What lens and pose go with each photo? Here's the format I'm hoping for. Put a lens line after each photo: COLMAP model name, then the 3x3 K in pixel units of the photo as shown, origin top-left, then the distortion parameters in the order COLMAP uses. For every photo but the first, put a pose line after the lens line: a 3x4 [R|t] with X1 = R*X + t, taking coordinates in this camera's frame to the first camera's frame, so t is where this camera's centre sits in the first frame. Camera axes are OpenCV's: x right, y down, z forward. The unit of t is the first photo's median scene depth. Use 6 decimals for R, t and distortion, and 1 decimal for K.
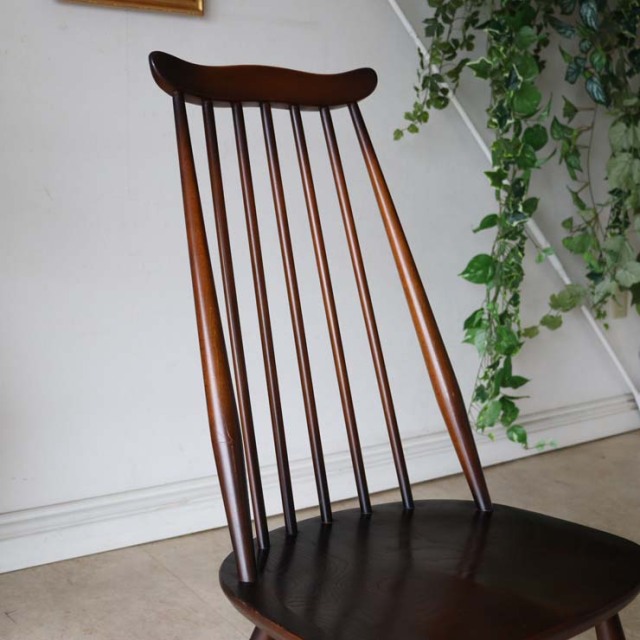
lens RADIAL K [[937.2, 0, 320.0], [0, 937.2, 320.0], [0, 0, 1]] dist [-0.123297, 0.156290]
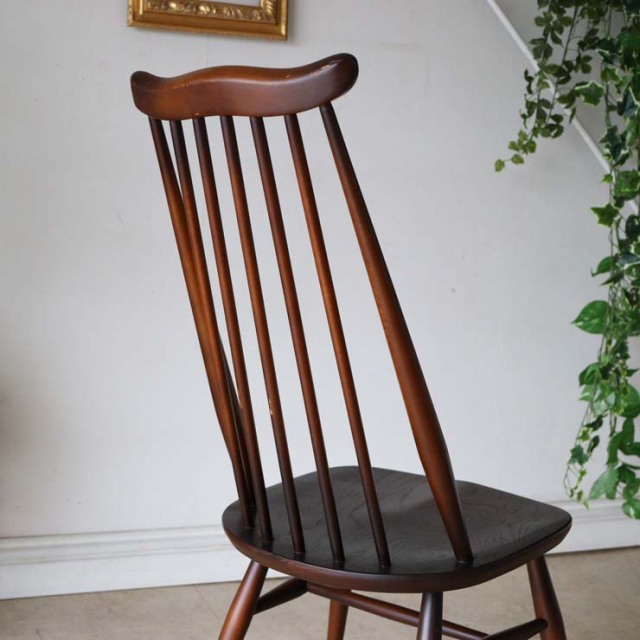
lens RADIAL K [[1130.0, 0, 320.0], [0, 1130.0, 320.0], [0, 0, 1]] dist [-0.045179, 0.230832]
pose [[0.969222, 0.046514, -0.241756, 0.186691], [-0.060952, 0.996755, -0.052586, 0.021657], [0.238526, 0.065703, 0.968911, -0.107579]]
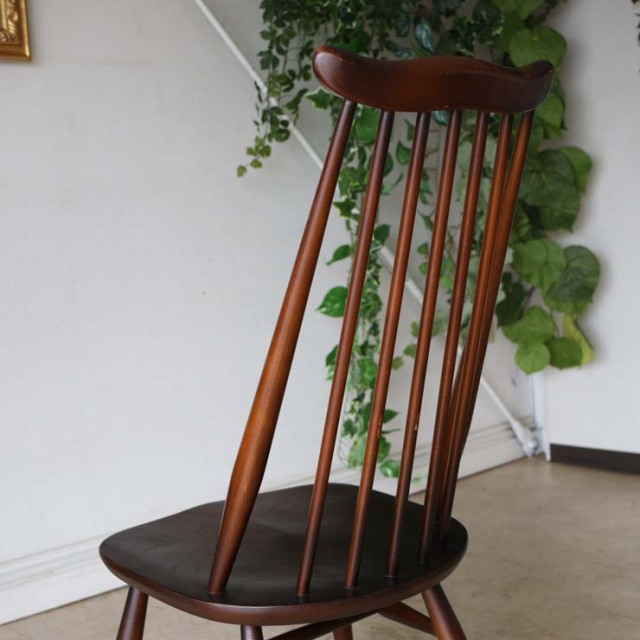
lens RADIAL K [[1130.0, 0, 320.0], [0, 1130.0, 320.0], [0, 0, 1]] dist [-0.045179, 0.230832]
pose [[0.985499, -0.082544, 0.148250, -0.023103], [0.091312, 0.994393, -0.053339, 0.026594], [-0.143016, 0.066103, 0.987510, -0.166939]]
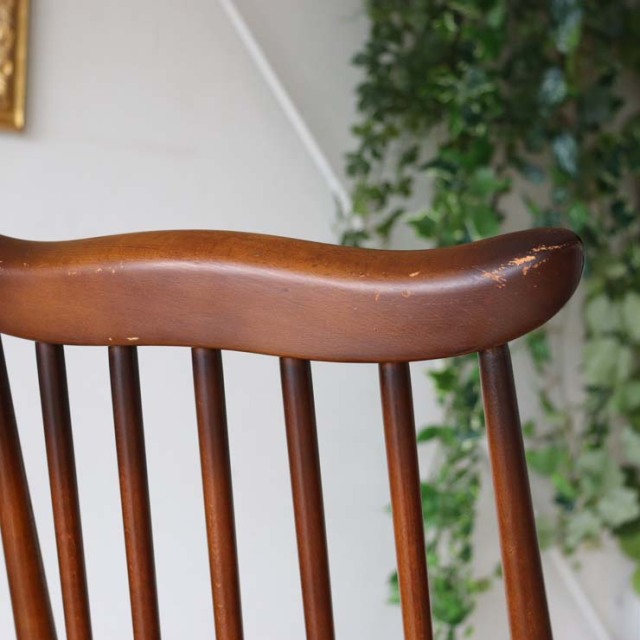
lens RADIAL K [[1094.2, 0, 320.0], [0, 1094.2, 320.0], [0, 0, 1]] dist [-0.020407, 0.016400]
pose [[0.992574, 0.035081, 0.116474, 0.000412], [-0.018939, 0.990402, -0.136910, -0.080460], [-0.120159, 0.133687, 0.983712, 0.188763]]
